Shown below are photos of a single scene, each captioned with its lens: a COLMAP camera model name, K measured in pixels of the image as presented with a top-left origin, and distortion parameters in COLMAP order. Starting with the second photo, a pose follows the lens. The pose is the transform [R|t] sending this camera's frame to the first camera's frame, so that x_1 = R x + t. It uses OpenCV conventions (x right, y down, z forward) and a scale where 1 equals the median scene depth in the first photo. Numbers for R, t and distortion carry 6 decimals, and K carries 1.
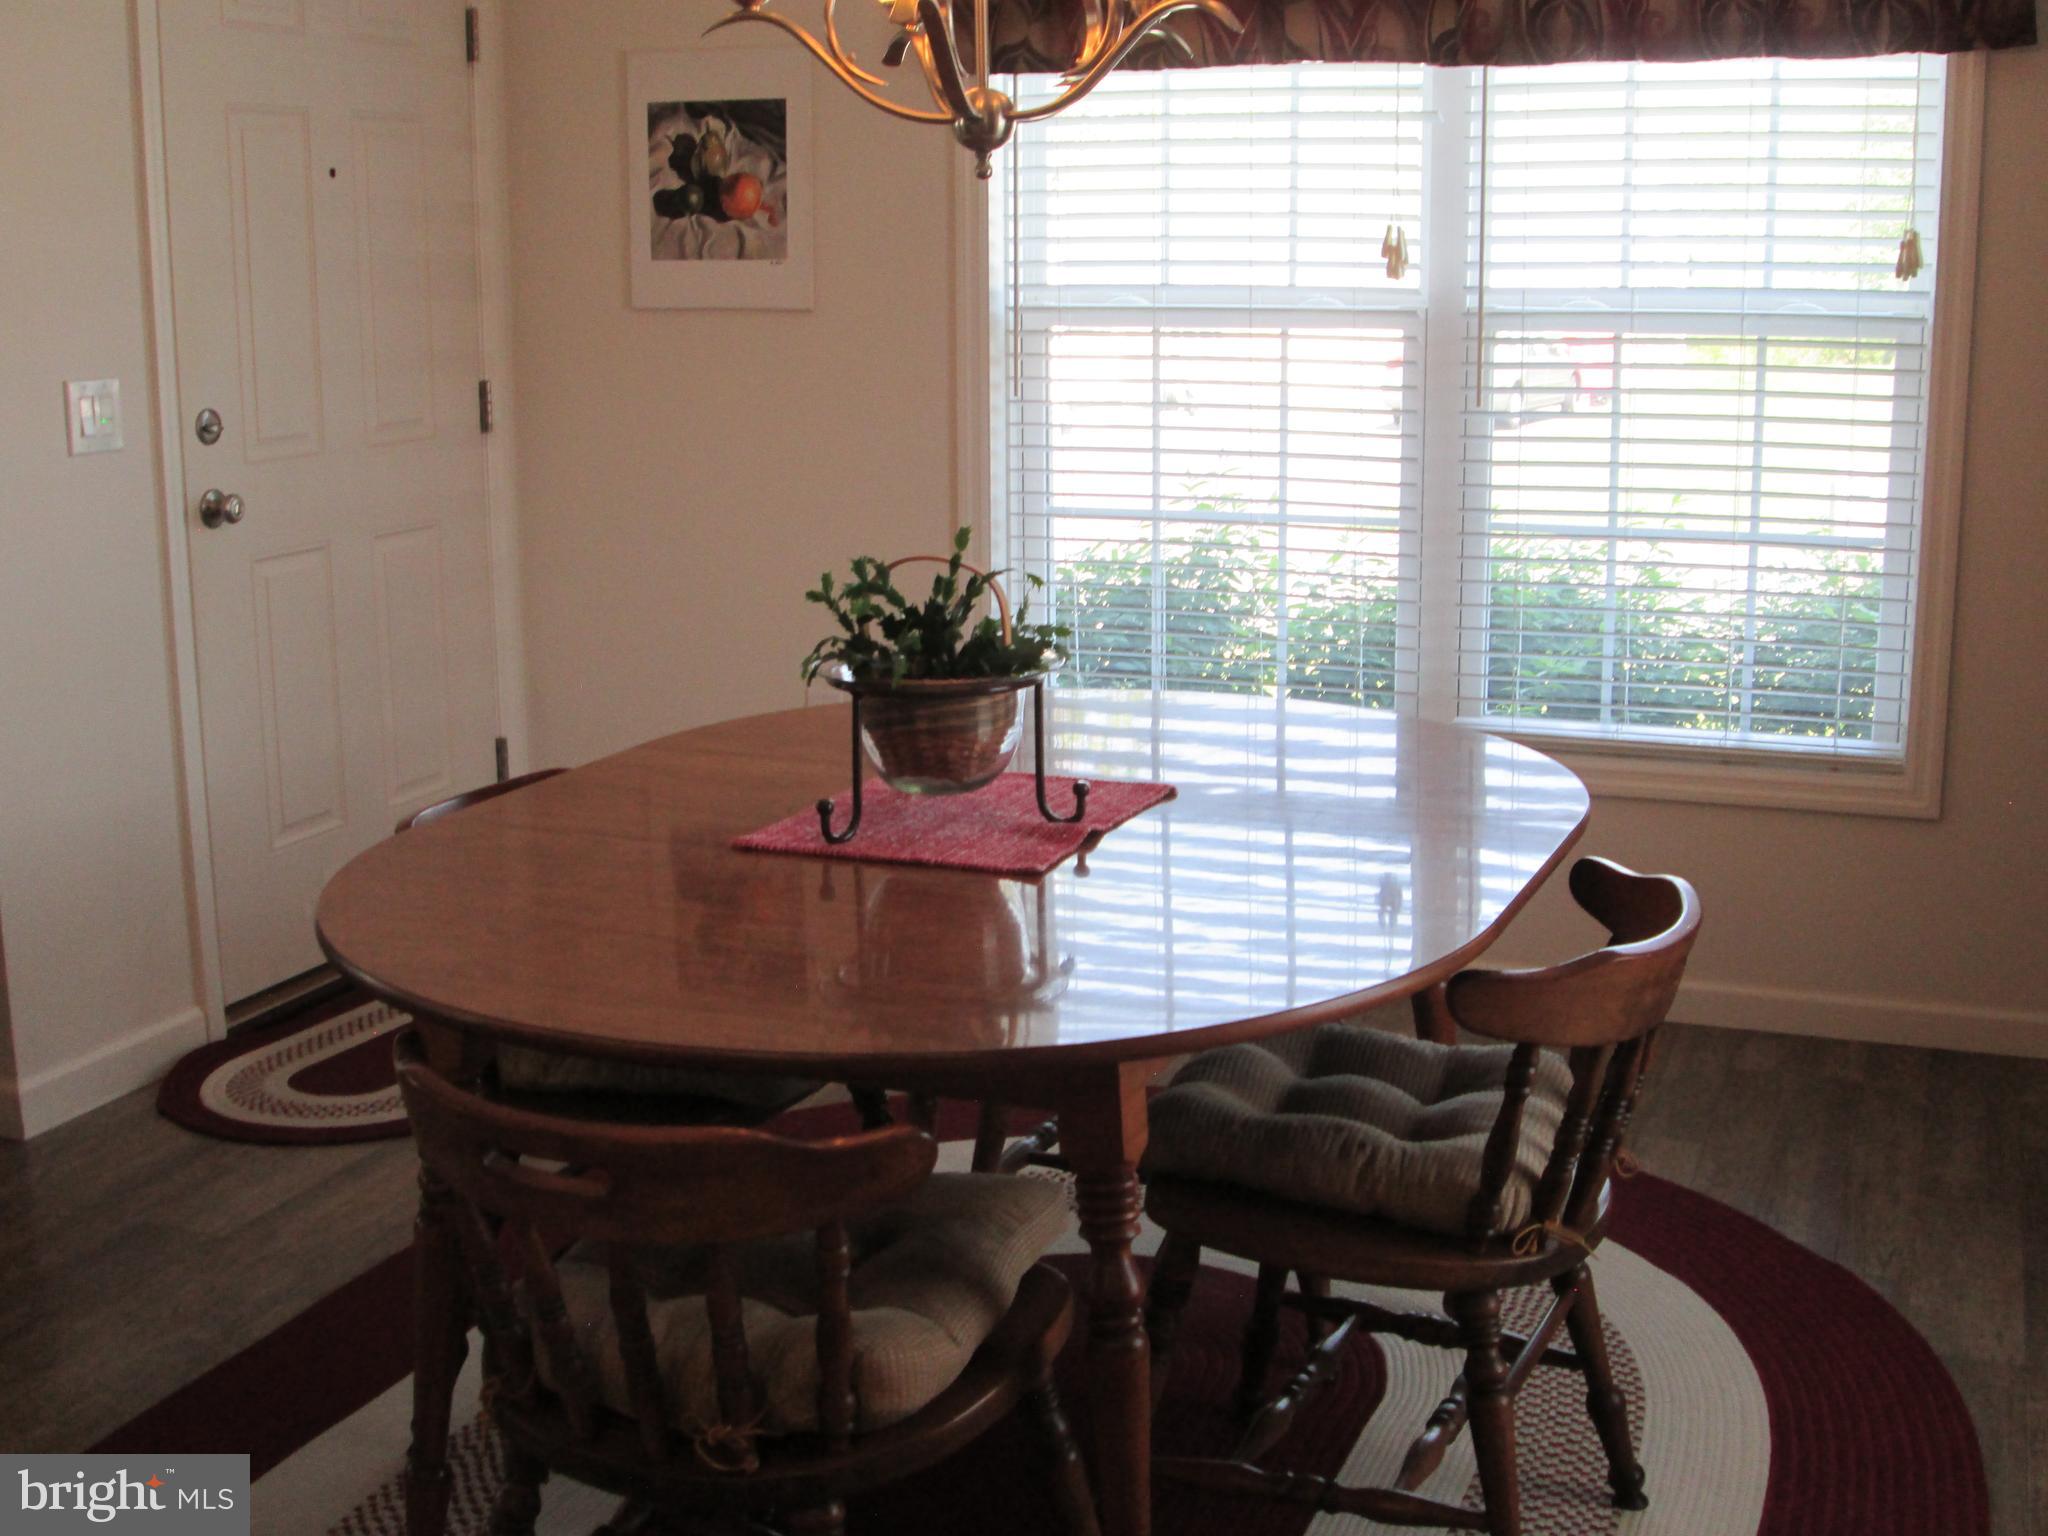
lens RADIAL K [[2337.2, 0, 1024.0], [0, 2337.2, 768.0], [0, 0, 1]] dist [-0.109952, -0.008318]
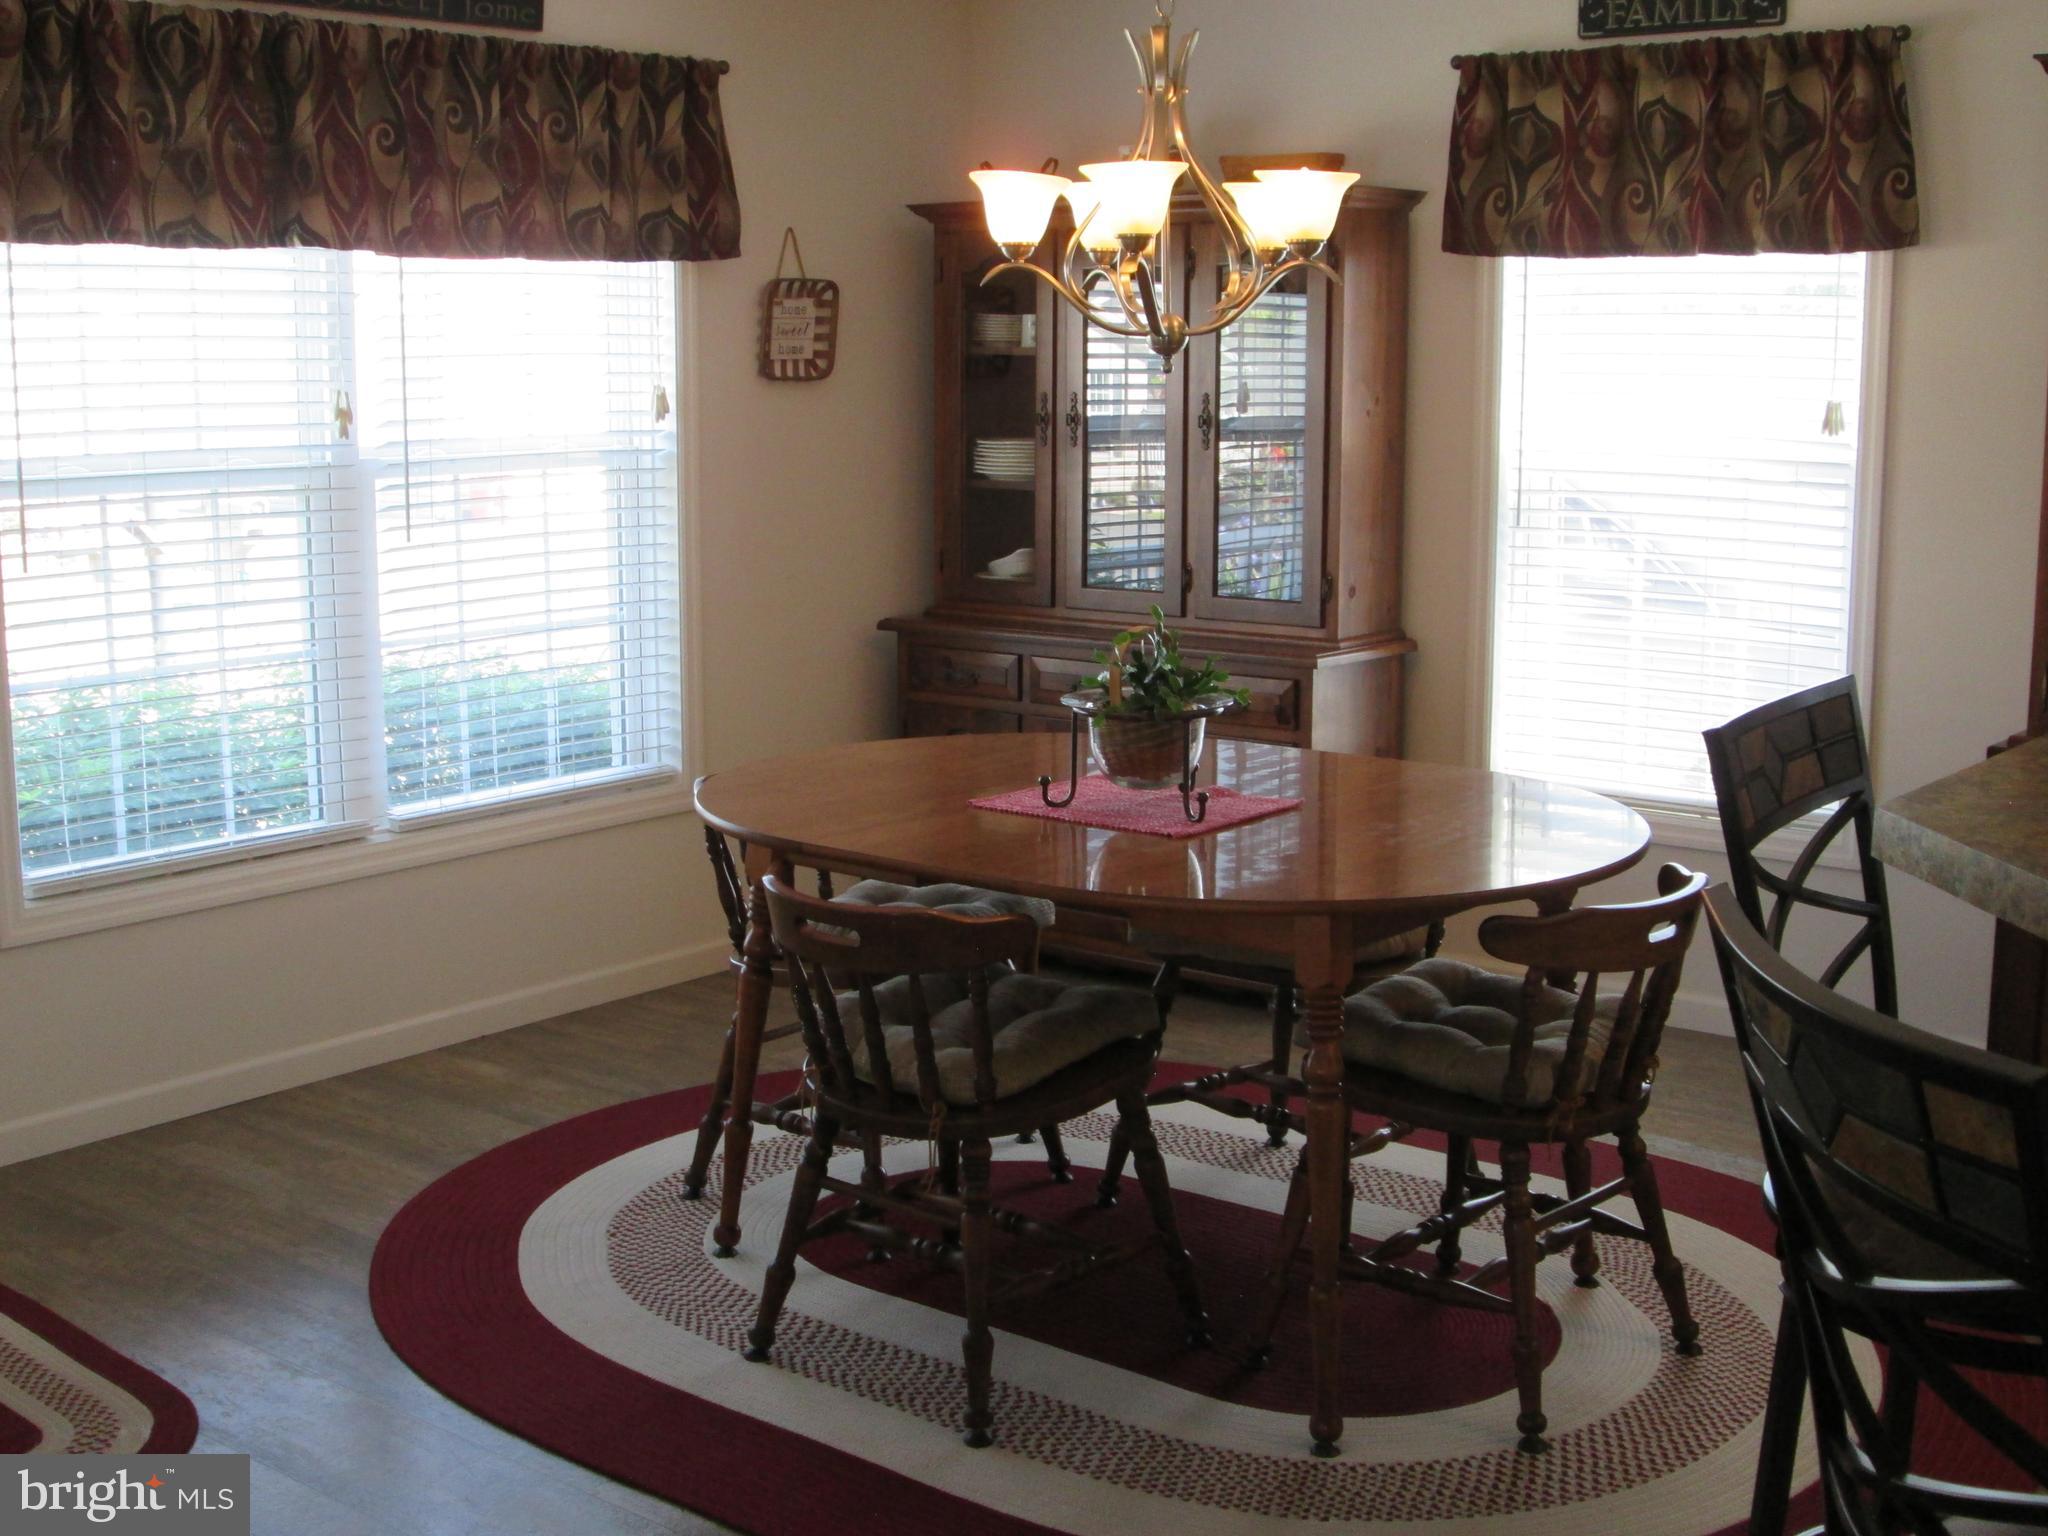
lens RADIAL K [[2417.8, 0, 1024.0], [0, 2417.8, 768.0], [0, 0, 1]] dist [-0.167835, -0.002569]
pose [[0.294829, -0.143338, 0.944738, -0.859713], [0.221282, 0.972051, 0.078425, -0.067875], [-0.929575, 0.185932, 0.318307, 0.336496]]
